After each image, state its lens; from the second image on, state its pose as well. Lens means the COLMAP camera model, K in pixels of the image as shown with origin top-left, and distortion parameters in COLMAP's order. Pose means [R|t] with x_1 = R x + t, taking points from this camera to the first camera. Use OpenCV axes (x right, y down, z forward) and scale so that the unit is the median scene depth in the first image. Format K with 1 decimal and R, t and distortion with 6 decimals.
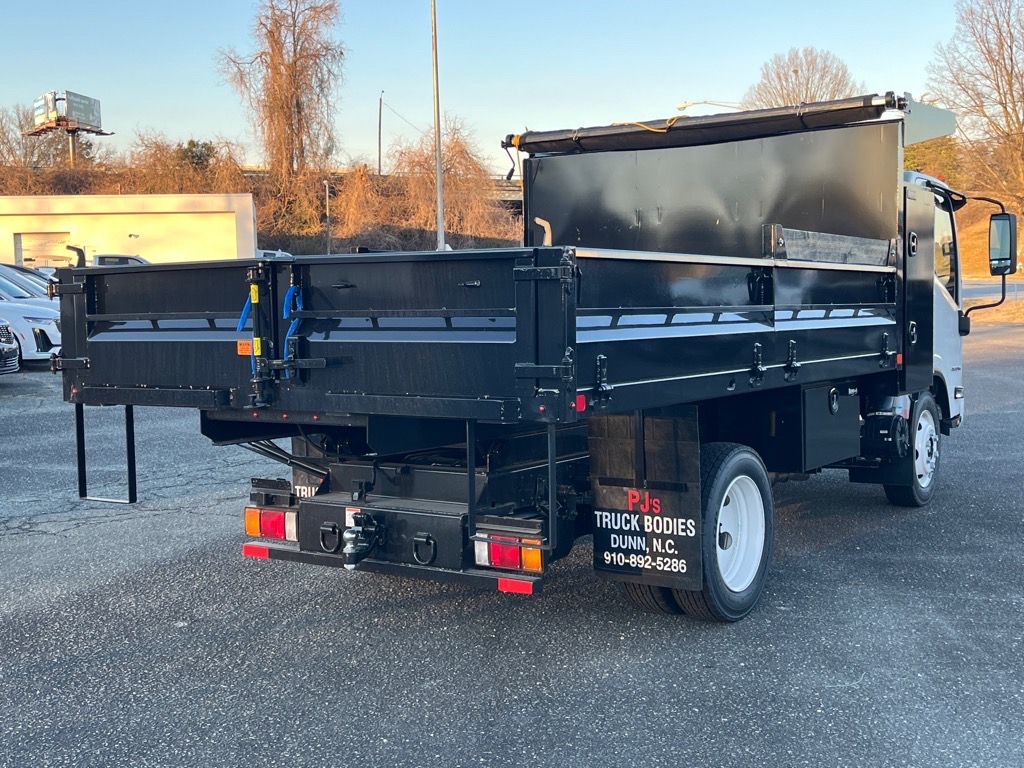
lens RADIAL K [[1258.5, 0, 512.3], [0, 1258.5, 384.4], [0, 0, 1]] dist [0.028797, 0.000000]
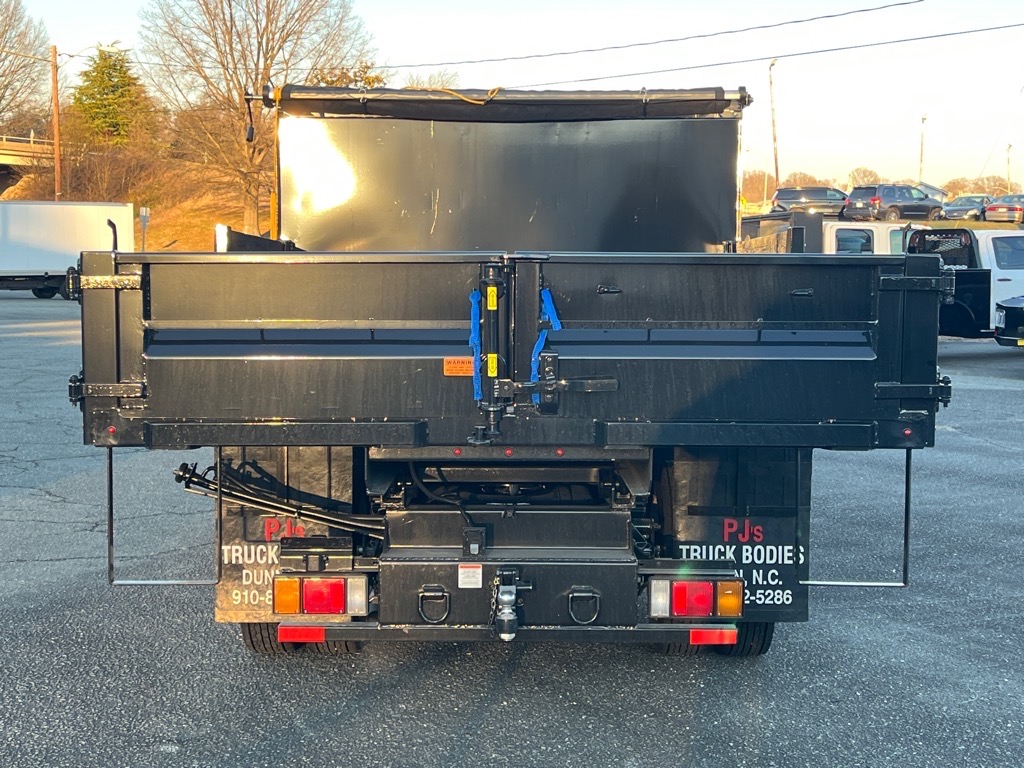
lens RADIAL K [[1524.3, 0, 512.0], [0, 1524.3, 384.2], [0, 0, 1]] dist [0.030389, 0.000000]
pose [[0.831813, -0.018656, 0.554742, -0.639936], [0.019597, 0.999799, 0.004237, -0.019625], [-0.554710, 0.007347, 0.832011, 0.180856]]
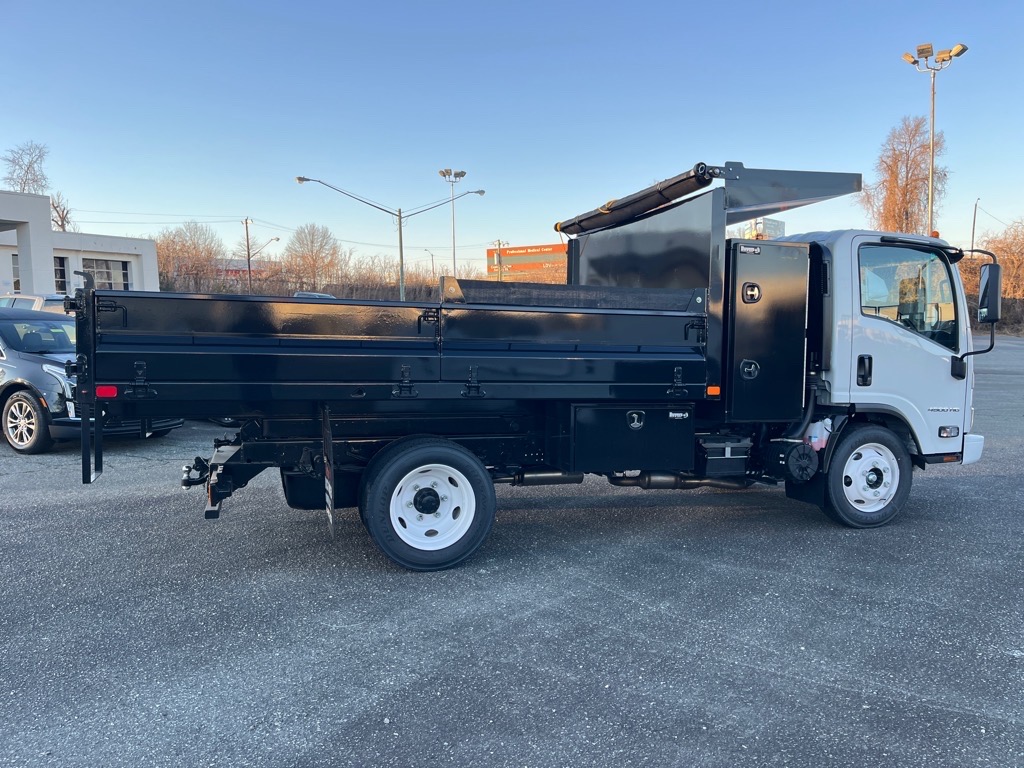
lens RADIAL K [[769.2, 0, 512.2], [0, 769.2, 385.9], [0, 0, 1]] dist [0.026921, -0.003106]
pose [[0.789613, 0.055299, -0.611108, 0.733972], [-0.063463, 0.997950, 0.008304, -0.022830], [0.610314, 0.032226, 0.791504, 0.394329]]
